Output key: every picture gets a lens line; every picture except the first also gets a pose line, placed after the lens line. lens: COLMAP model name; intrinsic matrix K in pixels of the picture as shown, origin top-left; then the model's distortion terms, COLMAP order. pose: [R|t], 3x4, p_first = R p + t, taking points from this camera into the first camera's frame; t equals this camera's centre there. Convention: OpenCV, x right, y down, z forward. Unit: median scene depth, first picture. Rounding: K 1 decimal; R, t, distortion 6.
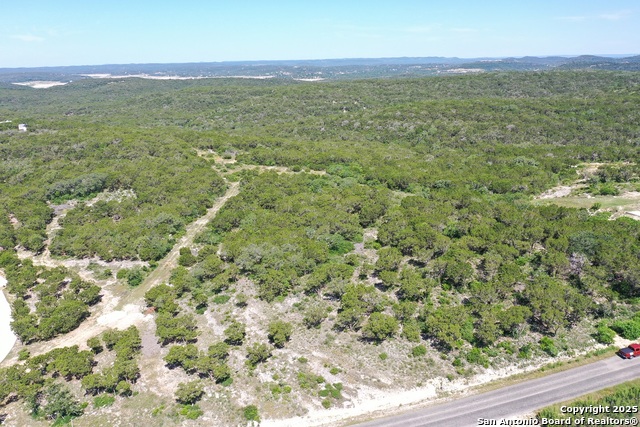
lens RADIAL K [[498.7, 0, 318.6], [0, 498.7, 208.8], [0, 0, 1]] dist [0.001682, -0.004164]
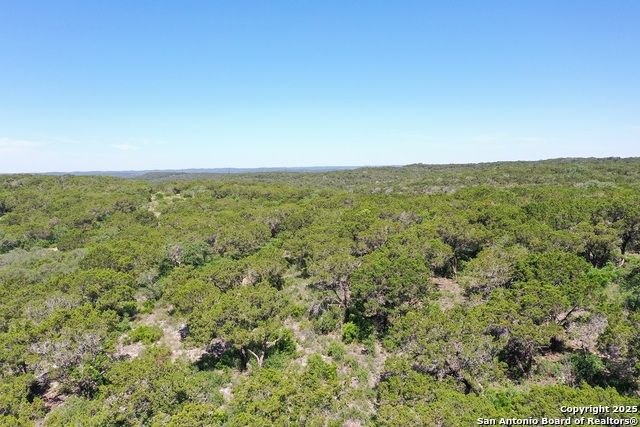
lens RADIAL K [[498.7, 0, 320.0], [0, 498.7, 212.8], [0, 0, 1]] dist [0.001682, -0.004164]
pose [[0.991618, 0.017964, -0.127949, 0.075271], [-0.042737, 0.980149, -0.193603, 0.039596], [0.121932, 0.197448, 0.972701, 0.182058]]
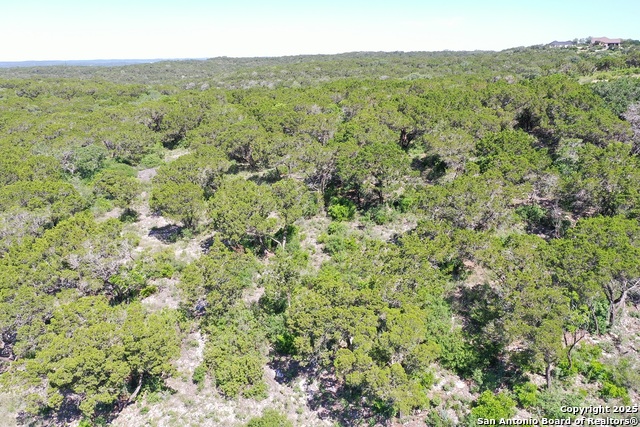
lens RADIAL K [[498.7, 0, 319.3], [0, 498.7, 211.3], [0, 0, 1]] dist [0.001682, -0.004164]
pose [[0.965208, -0.068569, 0.252333, 0.040818], [0.067746, 0.997631, 0.011961, 0.041244], [-0.252555, 0.005549, 0.967567, 0.178151]]
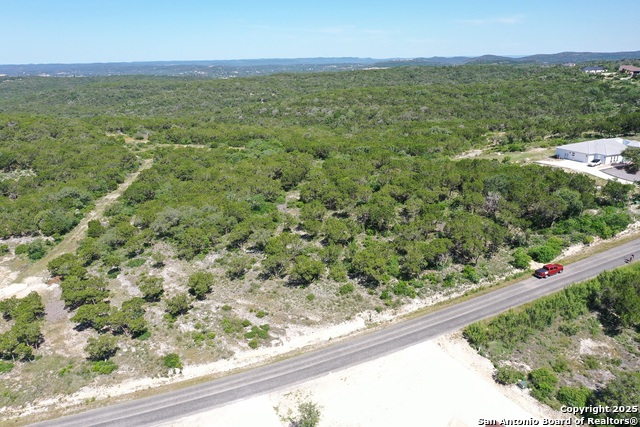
lens RADIAL K [[498.7, 0, 317.5], [0, 498.7, 212.7], [0, 0, 1]] dist [0.001682, -0.004164]
pose [[0.987475, -0.043997, 0.151517, 0.000672], [0.043130, 0.999029, 0.009003, 0.028645], [-0.151766, -0.002355, 0.988414, 0.009160]]
